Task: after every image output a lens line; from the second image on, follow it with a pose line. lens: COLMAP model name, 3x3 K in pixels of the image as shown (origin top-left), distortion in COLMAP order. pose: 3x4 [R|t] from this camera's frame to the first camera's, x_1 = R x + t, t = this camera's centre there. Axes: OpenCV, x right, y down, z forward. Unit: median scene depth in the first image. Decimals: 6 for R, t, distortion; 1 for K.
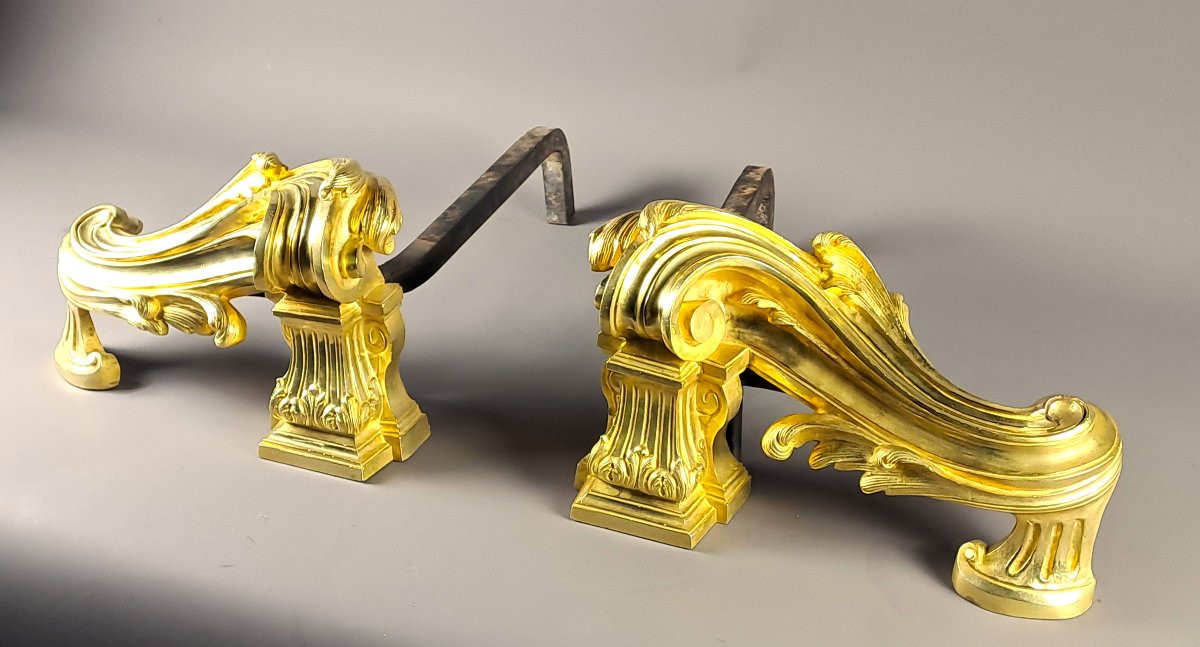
lens RADIAL K [[1312.6, 0, 547.8], [0, 1312.6, 332.7], [0, 0, 1]] dist [0.067940, 0.000000]
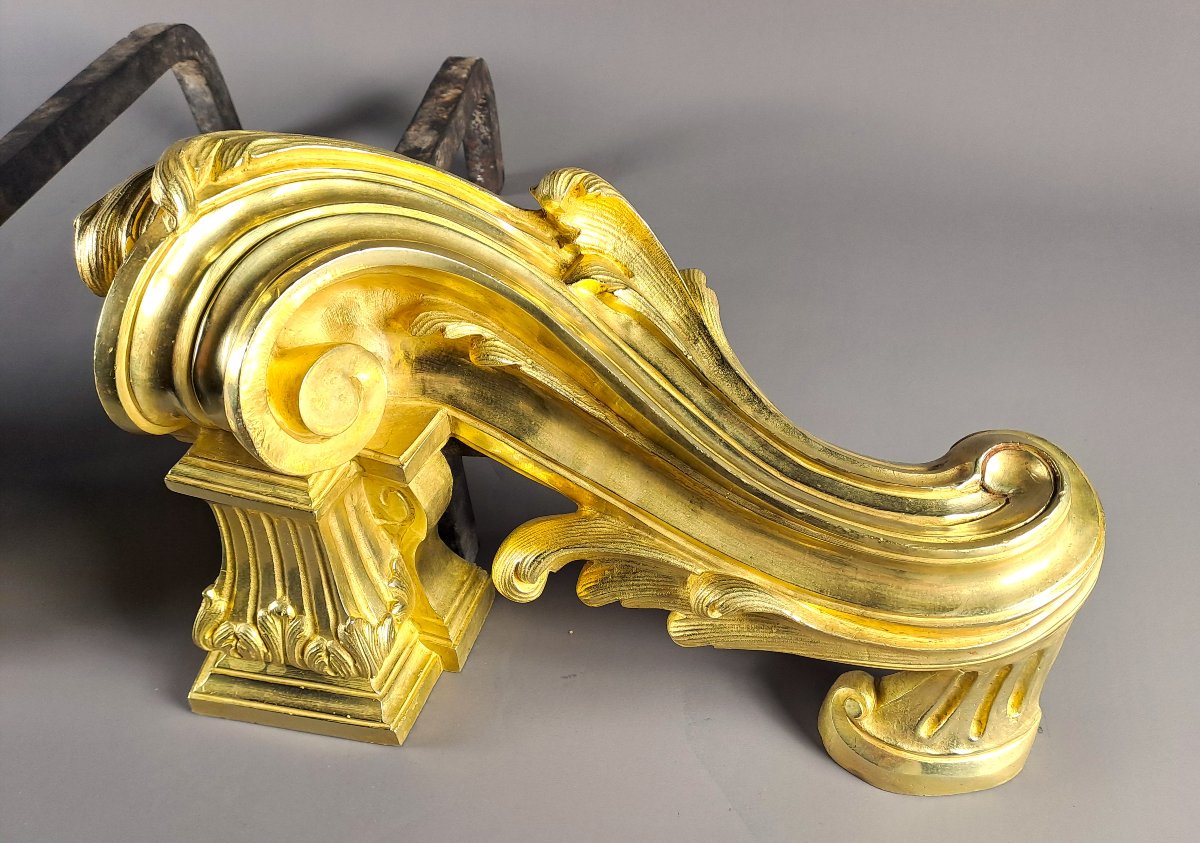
lens RADIAL K [[867.7, 0, 612.7], [0, 867.7, 424.5], [0, 0, 1]] dist [0.056430, -0.044460]
pose [[0.967086, -0.158899, 0.198735, 0.148396], [0.103886, 0.959548, 0.261679, -0.068437], [-0.232276, -0.232420, 0.944473, 0.650498]]
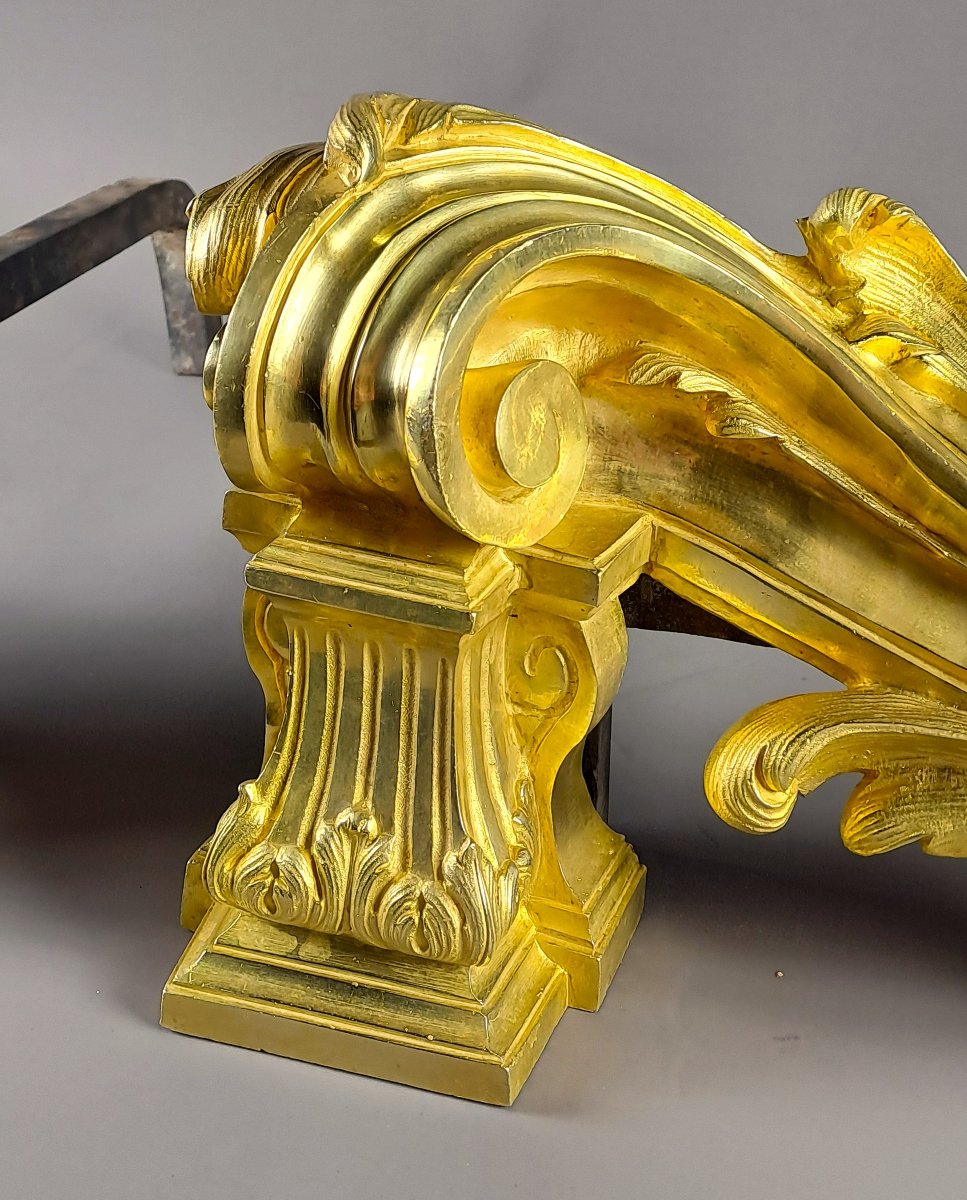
lens RADIAL K [[1380.9, 0, 484.4], [0, 1380.9, 561.0], [0, 0, 1]] dist [0.118188, 0.000000]
pose [[0.987007, -0.027828, 0.158252, 0.049419], [0.036732, 0.997885, -0.053624, 0.042685], [-0.156425, 0.058741, 0.985942, 0.642807]]
